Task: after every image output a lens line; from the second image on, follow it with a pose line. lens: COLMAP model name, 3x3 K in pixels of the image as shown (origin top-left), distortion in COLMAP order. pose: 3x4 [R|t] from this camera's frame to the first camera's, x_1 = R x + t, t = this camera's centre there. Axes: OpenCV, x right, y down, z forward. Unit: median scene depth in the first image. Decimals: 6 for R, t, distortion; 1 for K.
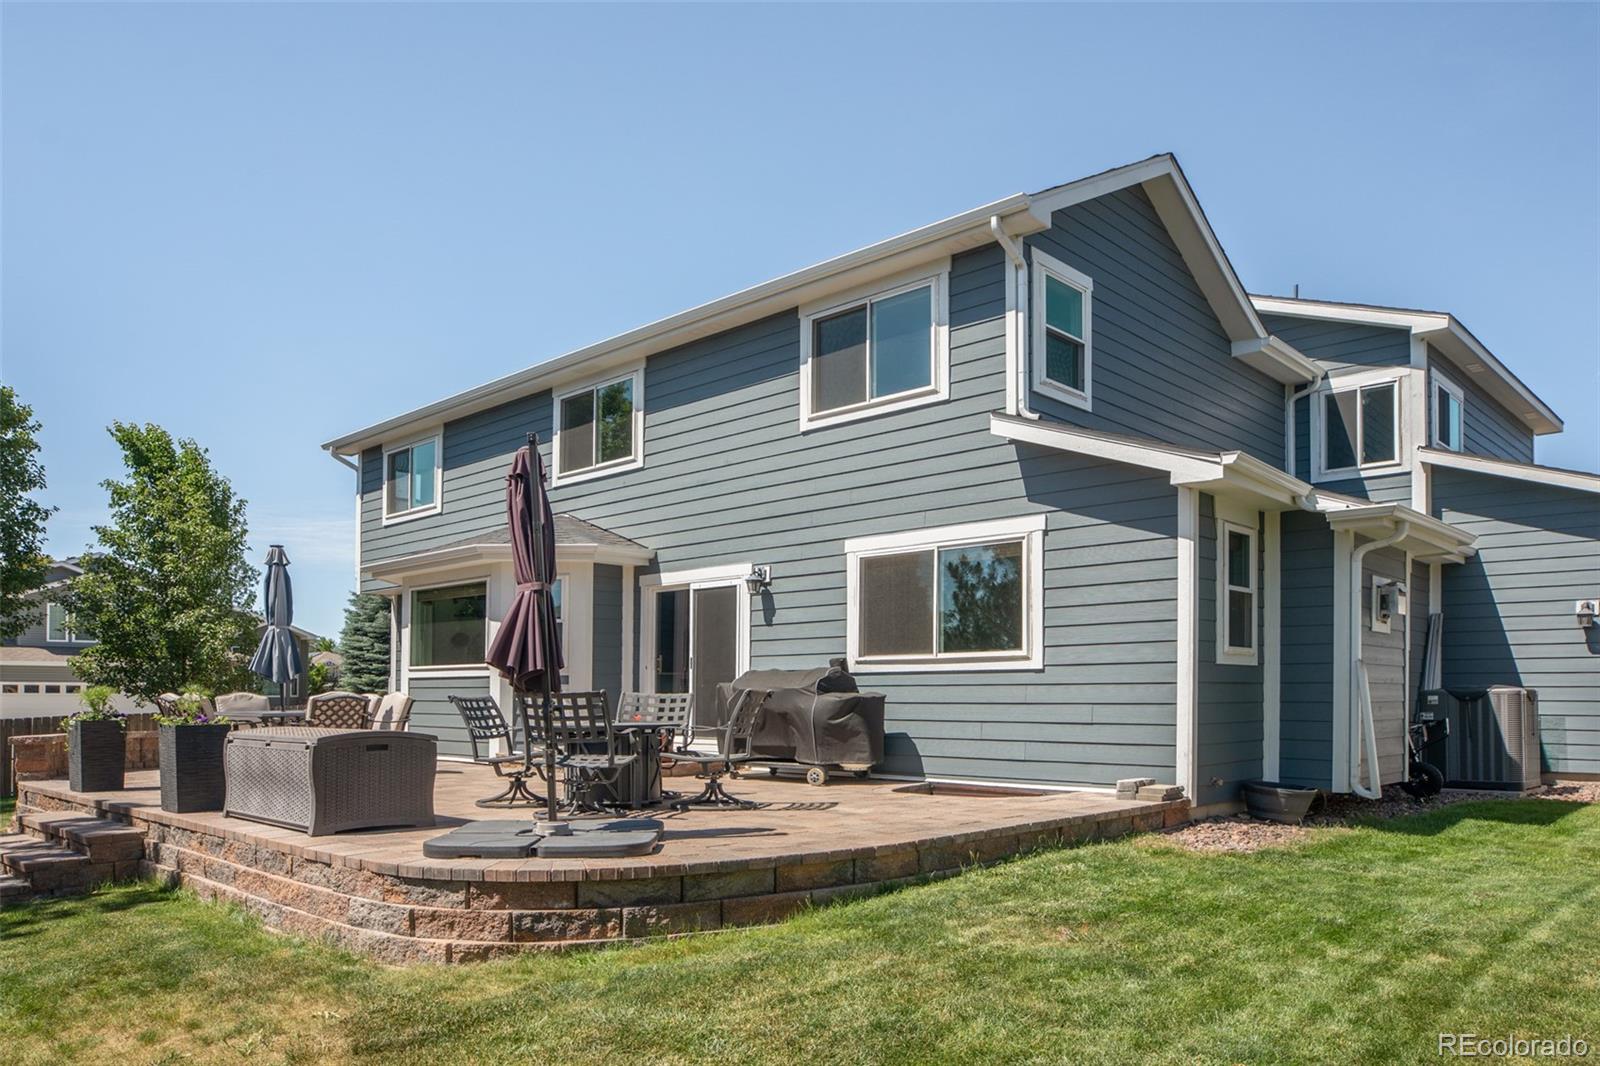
lens RADIAL K [[906.3, 0, 804.1], [0, 906.3, 495.9], [0, 0, 1]] dist [-0.000052, 0.000023]
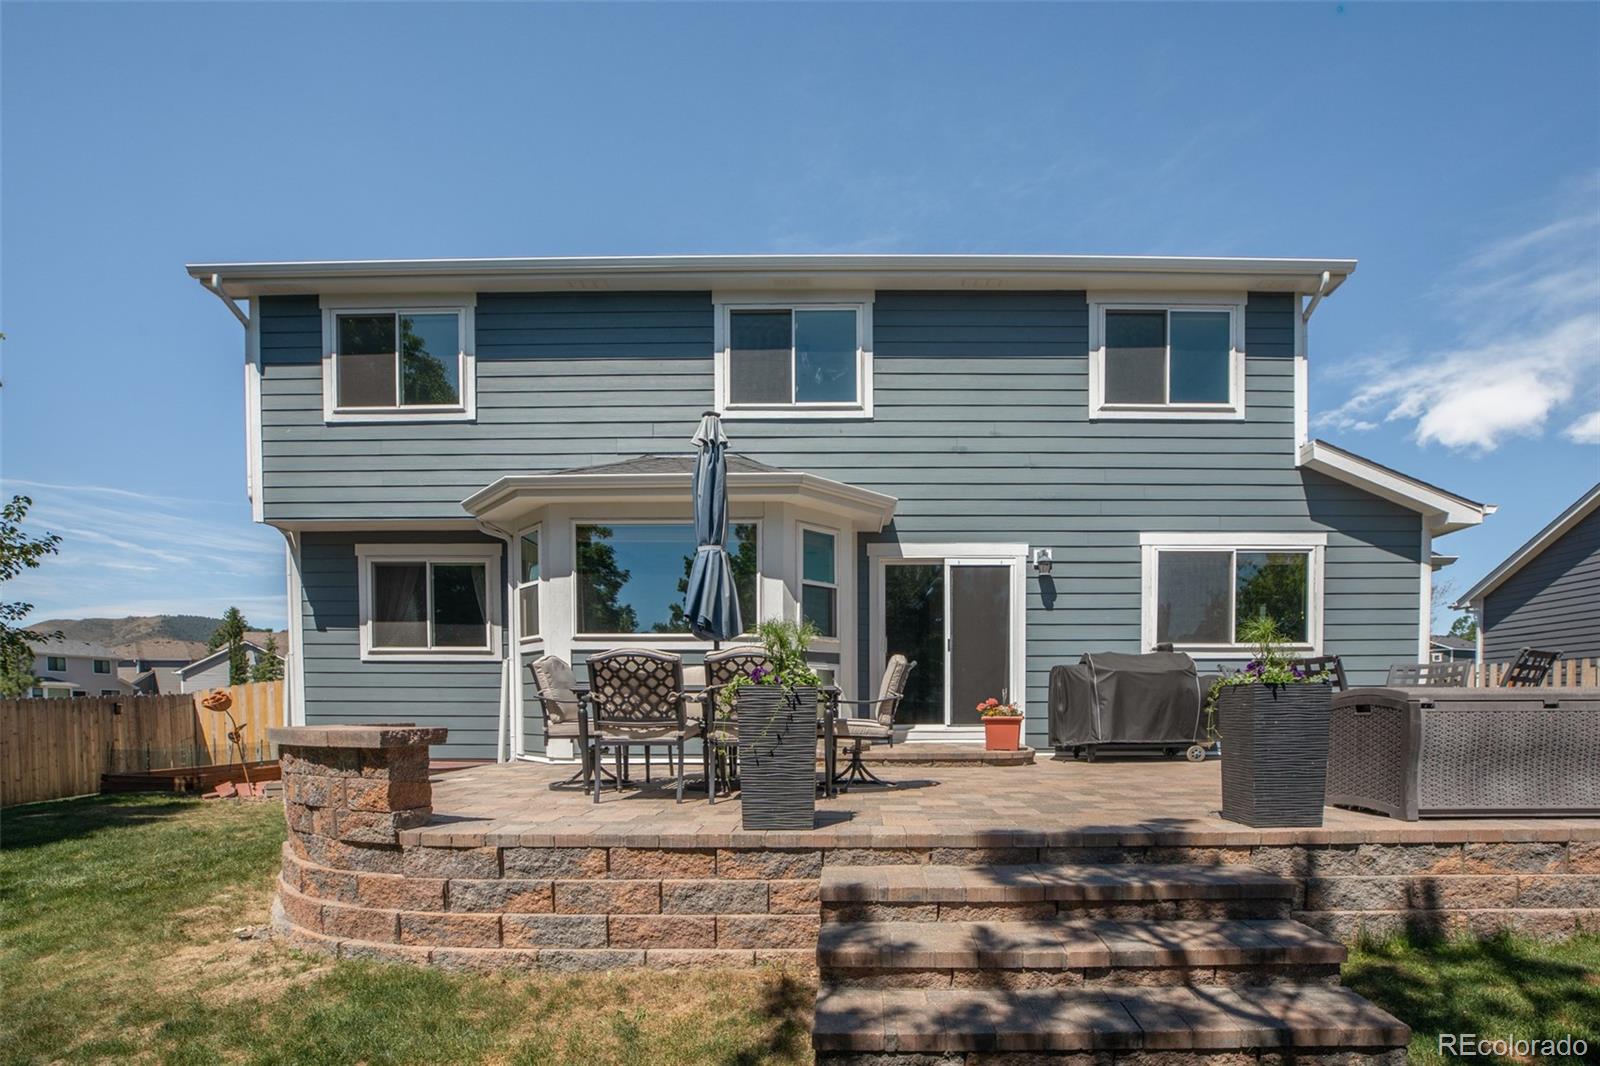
lens RADIAL K [[724.7, 0, 800.2], [0, 724.7, 593.4], [0, 0, 1]] dist [-0.022166, 0.000252]
pose [[0.792880, 0.078604, 0.604287, -0.708993], [-0.133567, 0.989949, 0.046482, 0.122886], [-0.594560, -0.117567, 0.795410, 0.533104]]
